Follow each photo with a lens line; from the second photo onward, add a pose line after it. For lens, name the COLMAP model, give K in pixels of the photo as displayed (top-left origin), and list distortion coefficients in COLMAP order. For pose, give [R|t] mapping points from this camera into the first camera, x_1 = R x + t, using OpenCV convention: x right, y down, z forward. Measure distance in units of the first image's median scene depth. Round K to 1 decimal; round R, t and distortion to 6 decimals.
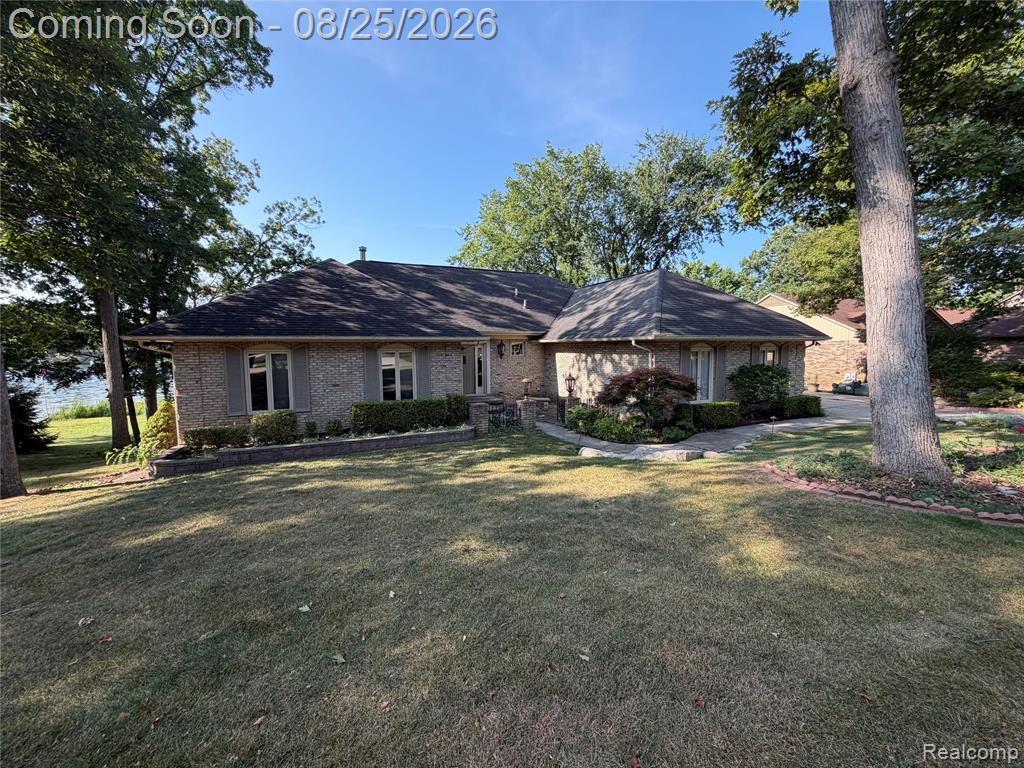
lens RADIAL K [[412.9, 0, 513.4], [0, 412.9, 385.7], [0, 0, 1]] dist [0.001005, 0.001172]
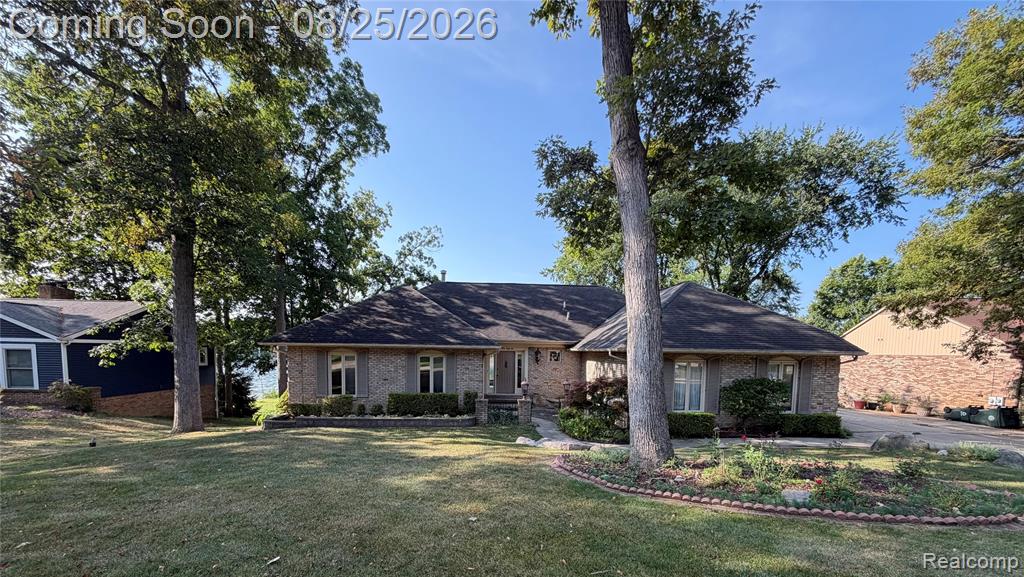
lens RADIAL K [[414.0, 0, 506.7], [0, 414.0, 386.2], [0, 0, 1]] dist [0.002819, 0.000171]
pose [[0.938155, 0.050345, -0.342535, 0.293346], [-0.053984, 0.998541, -0.001090, 0.000431], [0.341981, 0.019513, 0.939504, -0.106634]]
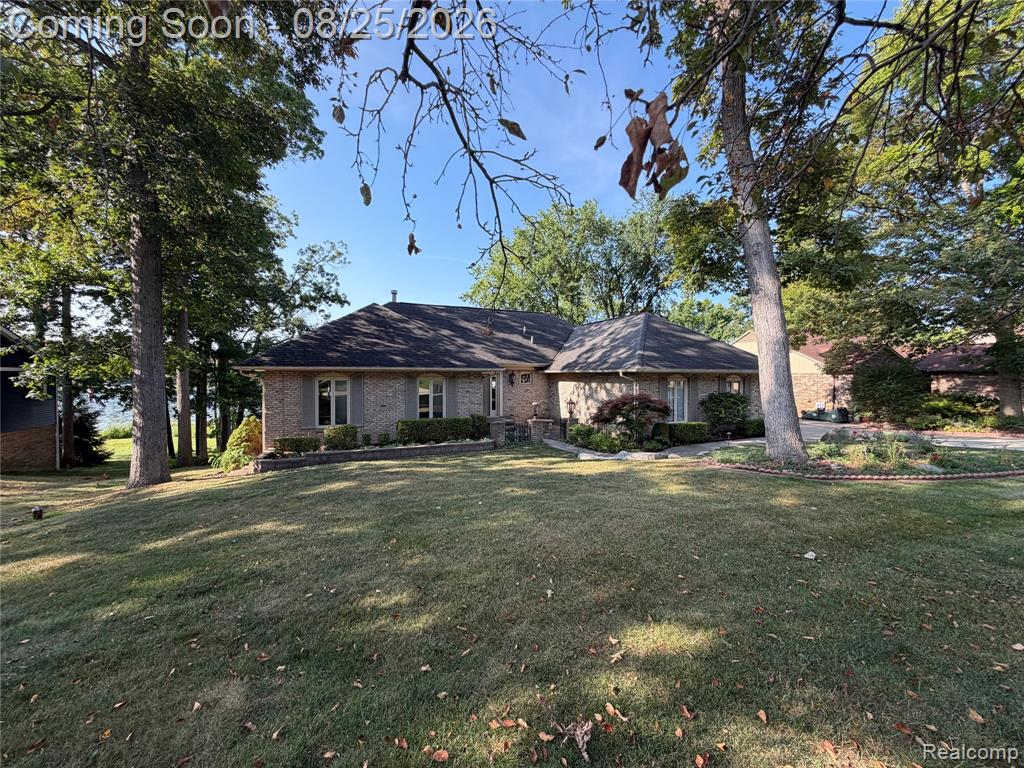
lens RADIAL K [[412.9, 0, 513.8], [0, 412.9, 387.8], [0, 0, 1]] dist [0.001005, 0.001172]
pose [[0.999963, 0.008509, -0.000912, -0.024217], [-0.008551, 0.997888, -0.064387, 0.014810], [0.000362, 0.064392, 0.997925, -0.176759]]
